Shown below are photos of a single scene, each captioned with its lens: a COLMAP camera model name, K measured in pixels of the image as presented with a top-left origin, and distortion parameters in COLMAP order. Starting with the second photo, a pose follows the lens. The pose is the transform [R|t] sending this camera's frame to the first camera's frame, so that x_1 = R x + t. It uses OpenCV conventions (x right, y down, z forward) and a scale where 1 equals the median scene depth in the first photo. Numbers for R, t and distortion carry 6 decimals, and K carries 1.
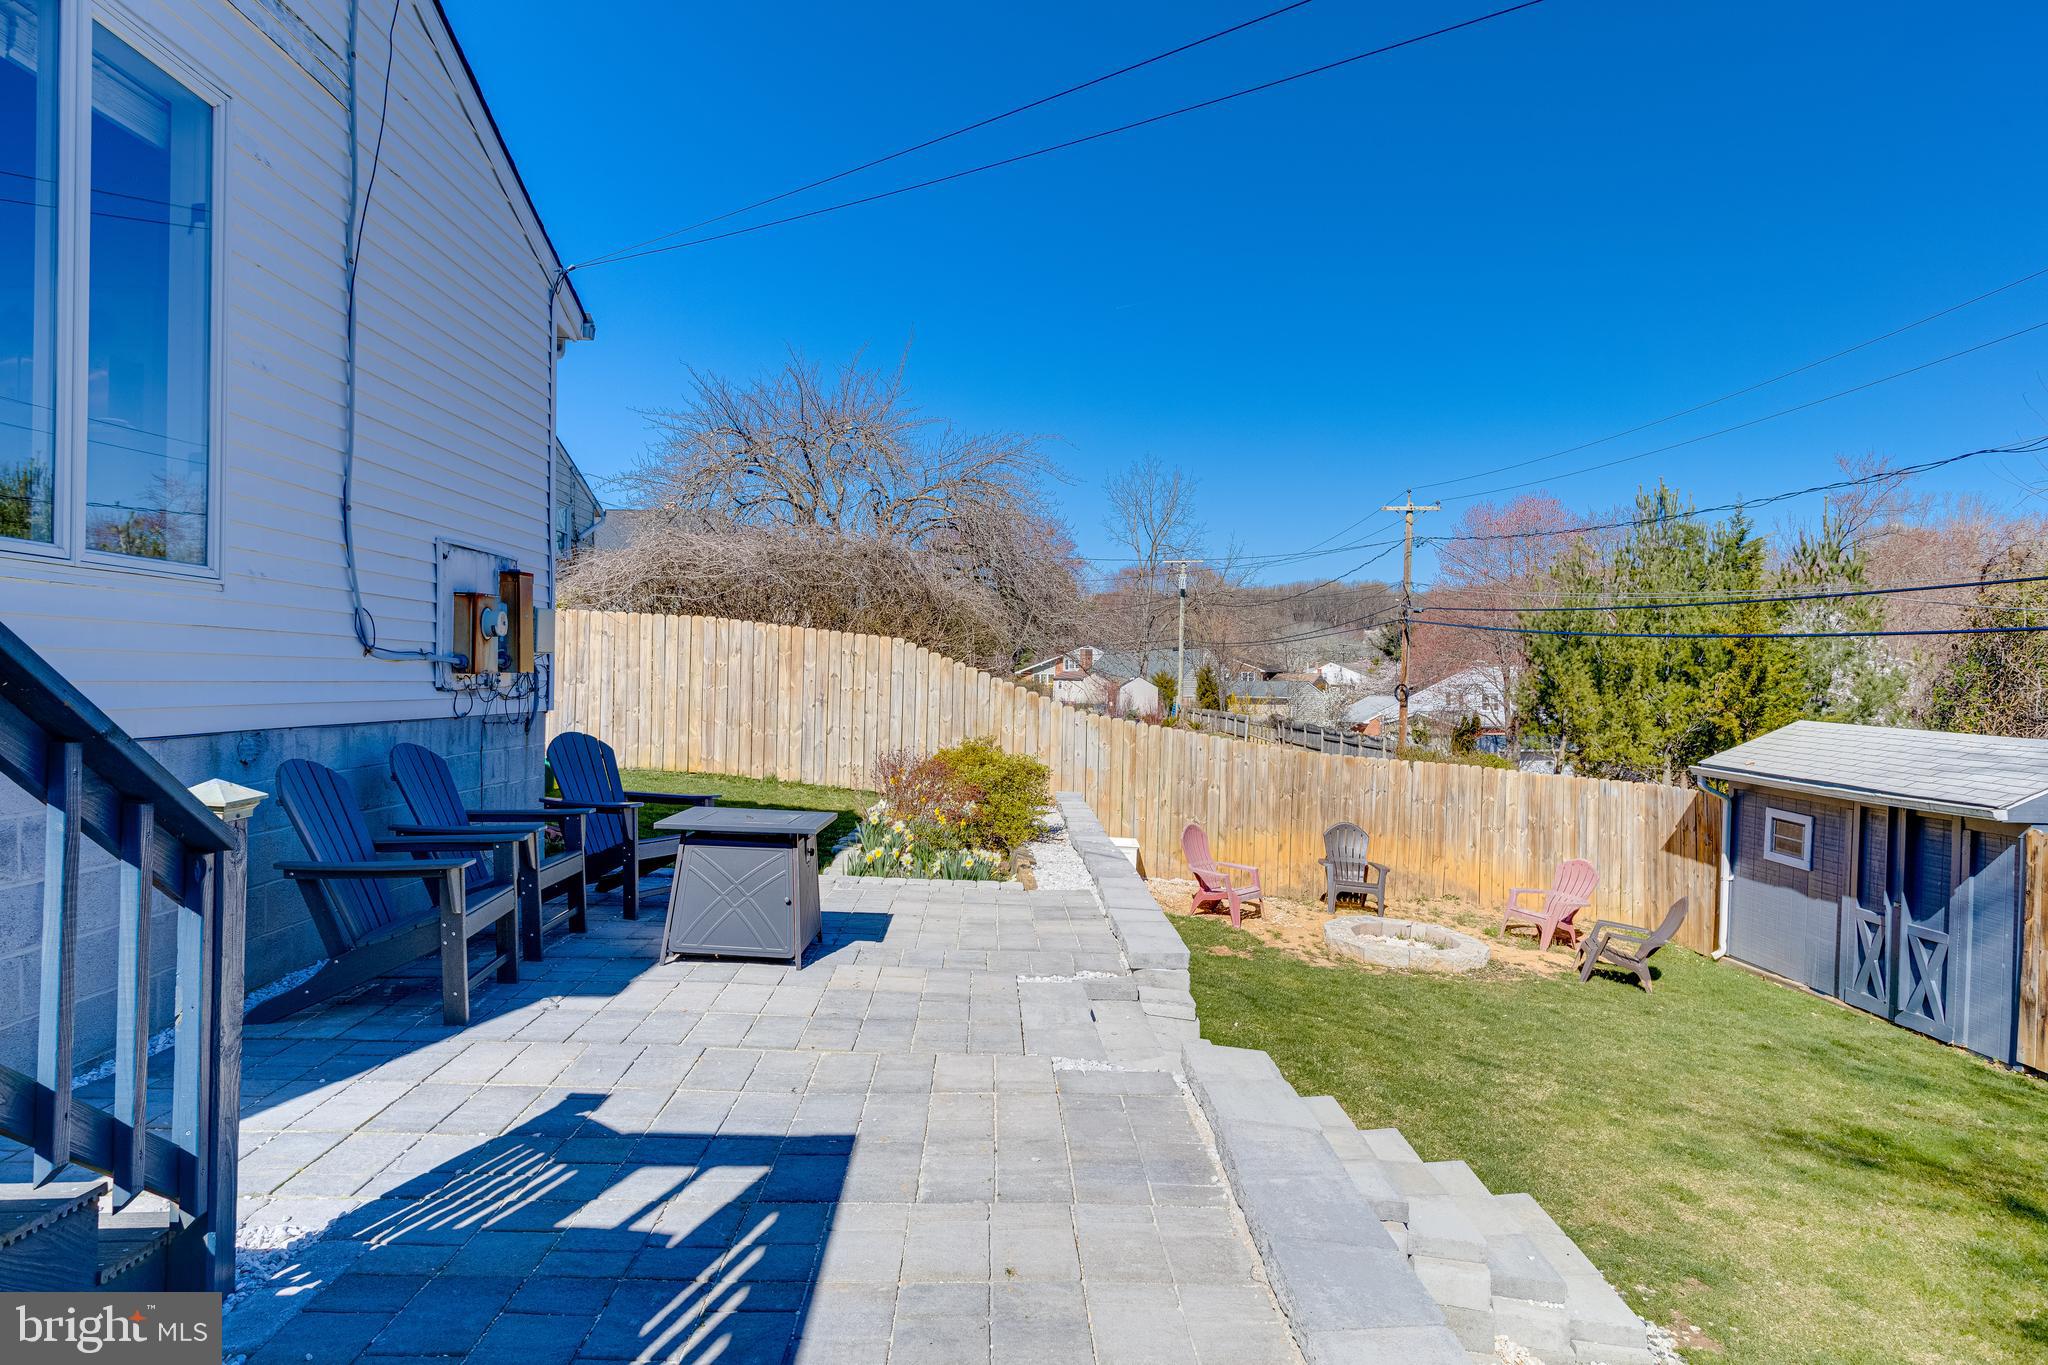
lens RADIAL K [[995.9, 0, 1025.0], [0, 995.9, 670.2], [0, 0, 1]] dist [-0.045014, 0.027779]
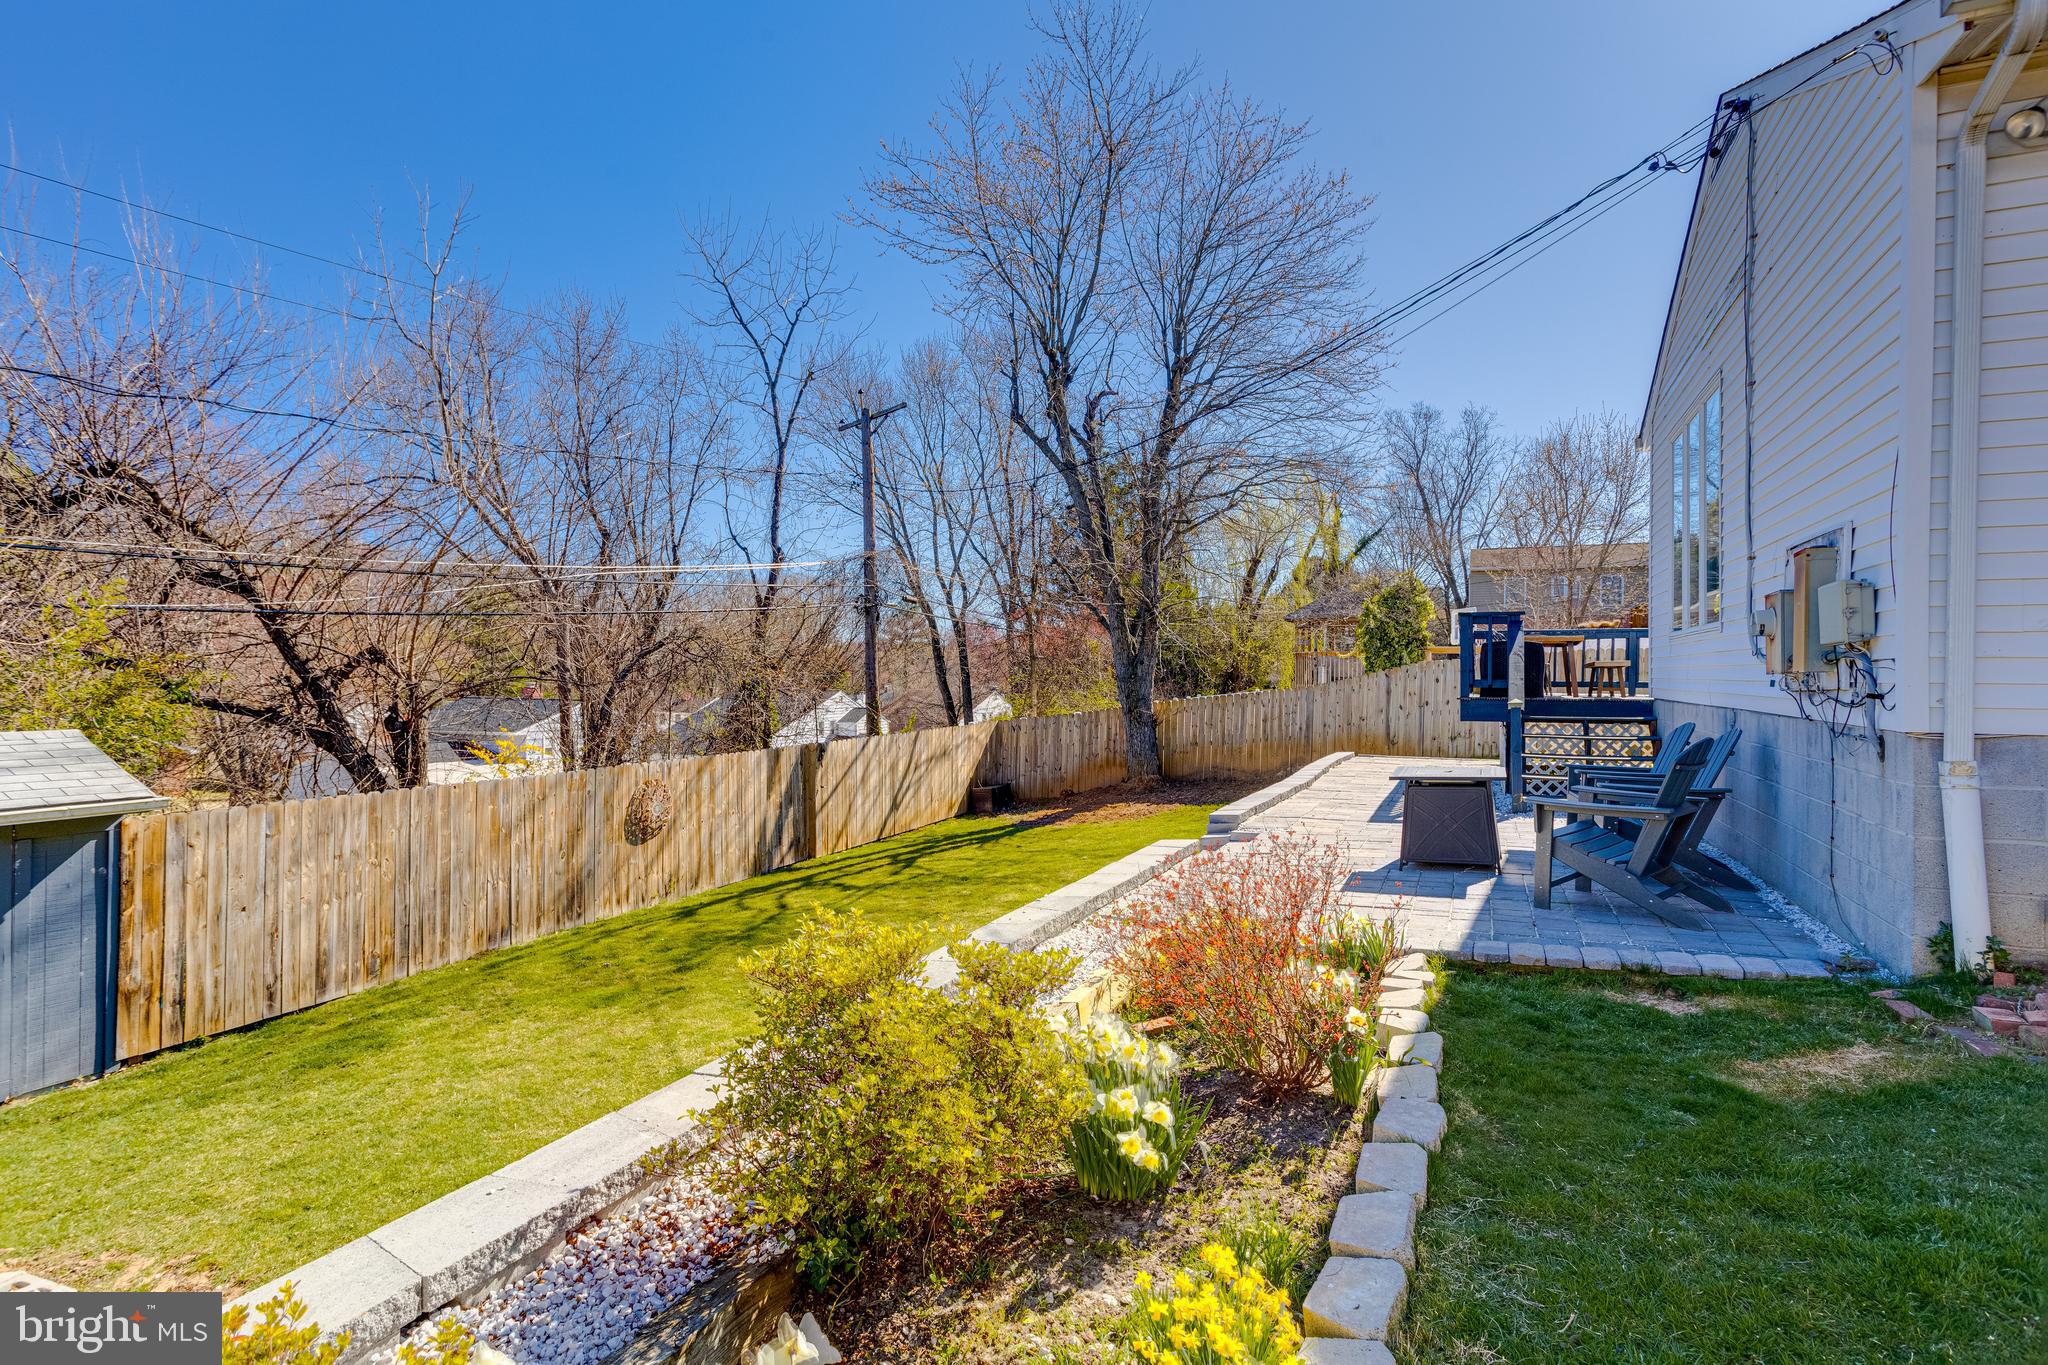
lens RADIAL K [[995.9, 0, 1025.0], [0, 995.9, 670.2], [0, 0, 1]] dist [-0.045014, 0.027779]
pose [[-0.888556, -0.023693, 0.458157, -0.214229], [-0.020246, 0.999718, 0.012433, -0.015256], [-0.458322, 0.001771, -0.888785, 1.457408]]
